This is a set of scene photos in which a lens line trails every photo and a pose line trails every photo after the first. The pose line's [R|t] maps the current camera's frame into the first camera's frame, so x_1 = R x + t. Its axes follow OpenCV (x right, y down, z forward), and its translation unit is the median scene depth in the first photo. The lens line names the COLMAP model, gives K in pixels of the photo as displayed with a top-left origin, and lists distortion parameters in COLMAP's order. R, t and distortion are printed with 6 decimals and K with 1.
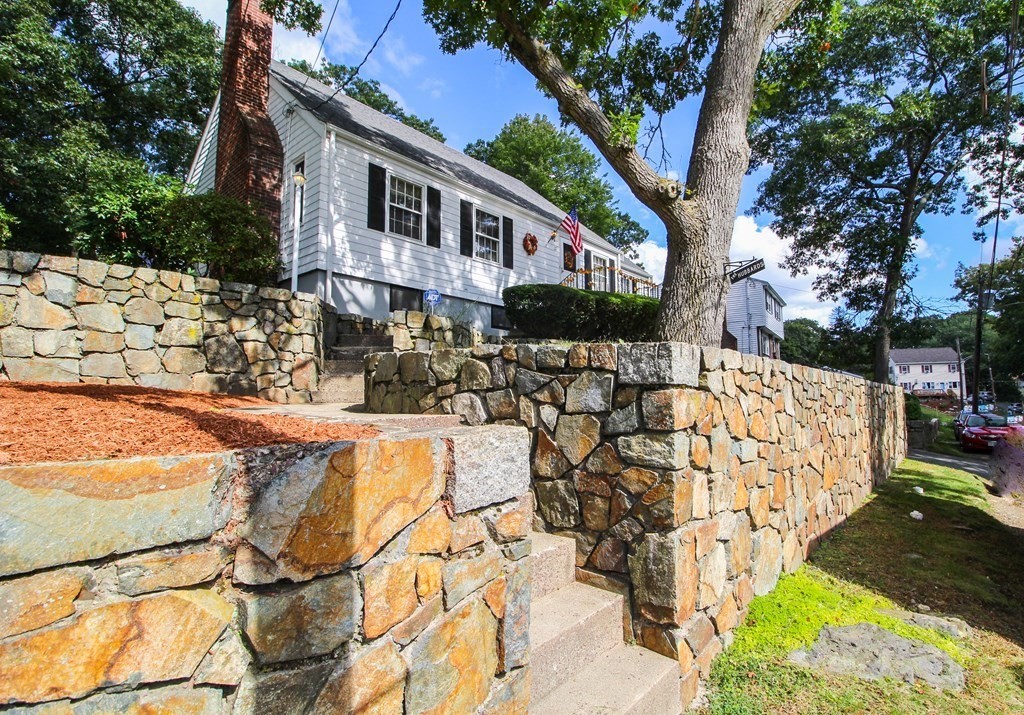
lens RADIAL K [[486.0, 0, 547.6], [0, 486.0, 351.5], [0, 0, 1]] dist [0.000090, -0.010135]
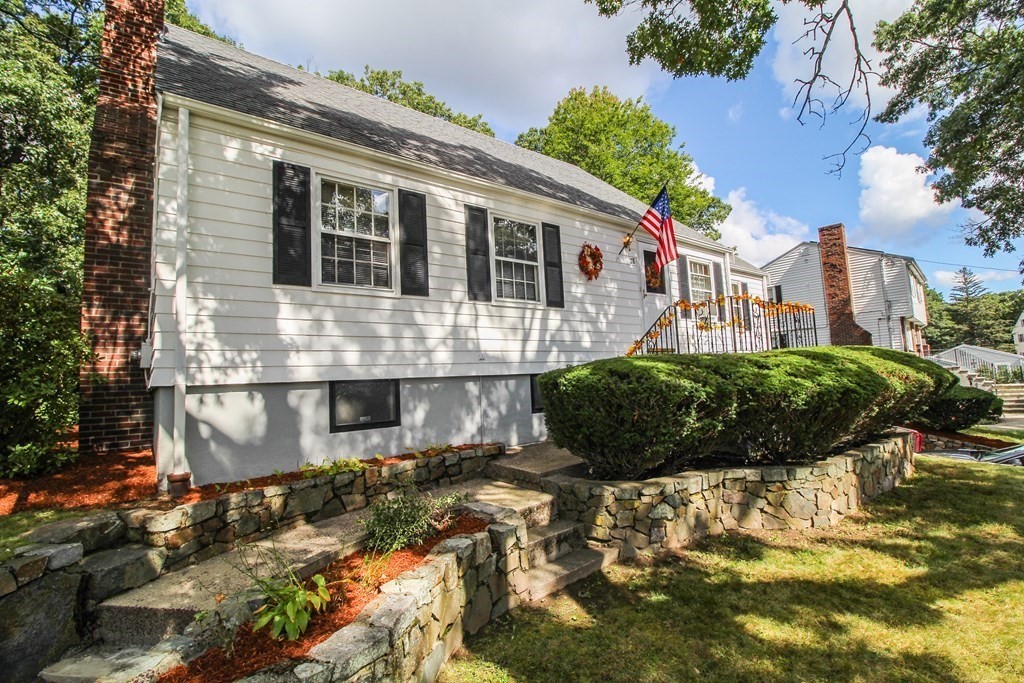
lens RADIAL K [[465.0, 0, 517.6], [0, 465.0, 336.2], [0, 0, 1]] dist [-0.015188, -0.001409]
pose [[0.975444, -0.055344, -0.213179, -0.007065], [0.055909, 0.998430, -0.003383, -0.159550], [0.213032, -0.008618, 0.977007, 0.497594]]
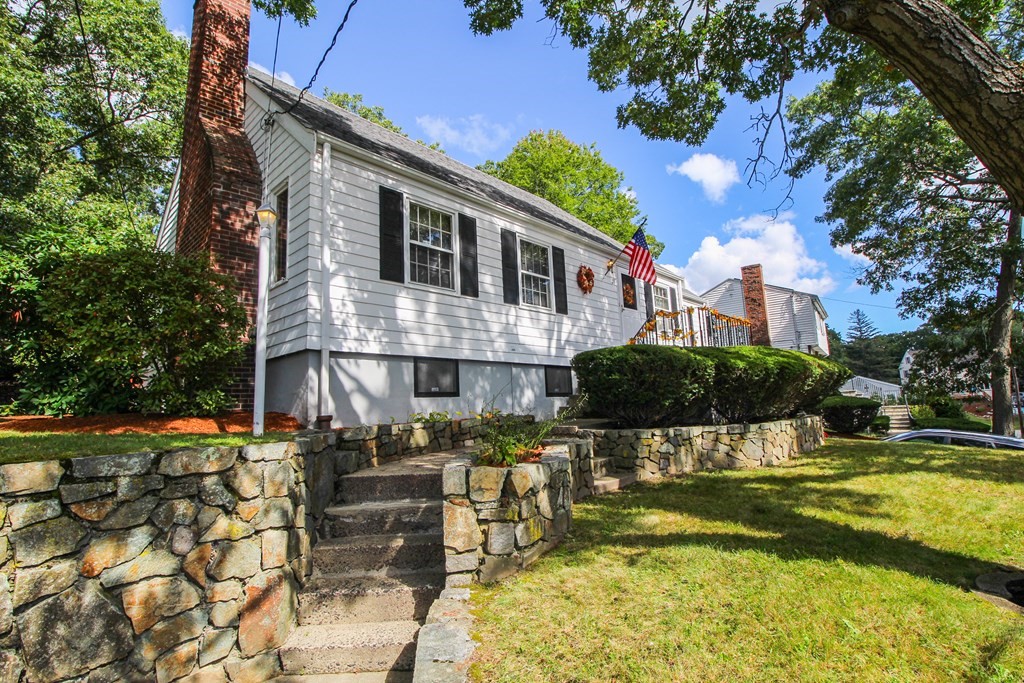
lens RADIAL K [[475.2, 0, 519.1], [0, 475.2, 338.8], [0, 0, 1]] dist [0.002117, -0.013688]
pose [[0.997205, -0.042501, -0.061450, -0.120779], [0.039095, 0.997687, -0.055605, -0.110701], [0.063671, 0.053047, 0.996560, 0.308256]]
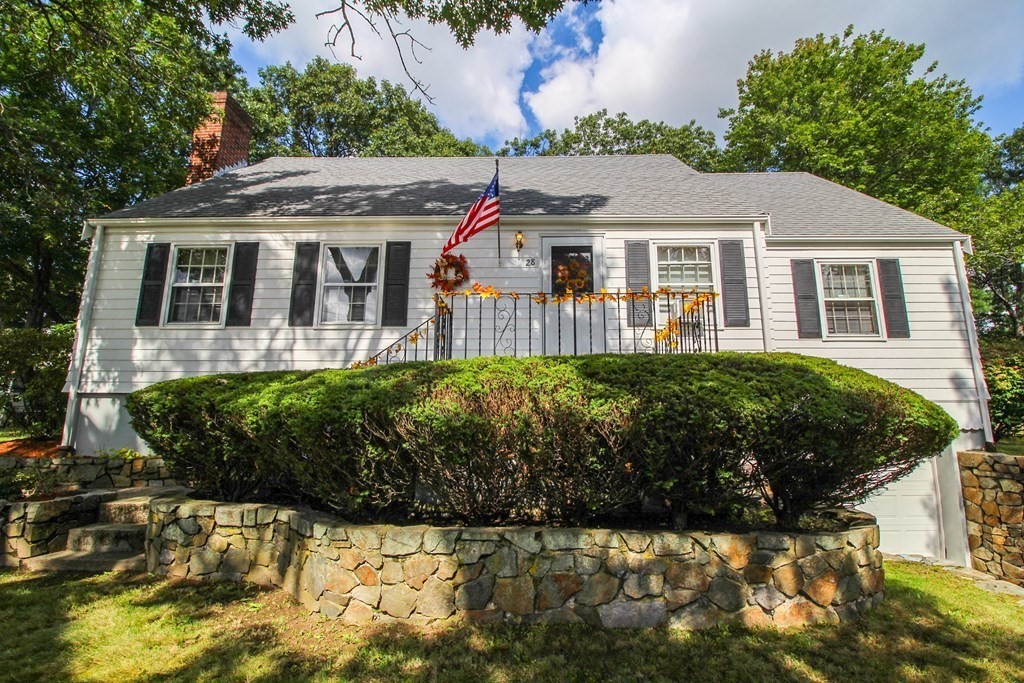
lens RADIAL K [[465.0, 0, 517.6], [0, 465.0, 336.2], [0, 0, 1]] dist [-0.015188, -0.001409]
pose [[0.618099, -0.129713, -0.775325, 0.509247], [0.062017, 0.991264, -0.116399, -0.100829], [0.783650, 0.023863, 0.620744, 0.900437]]
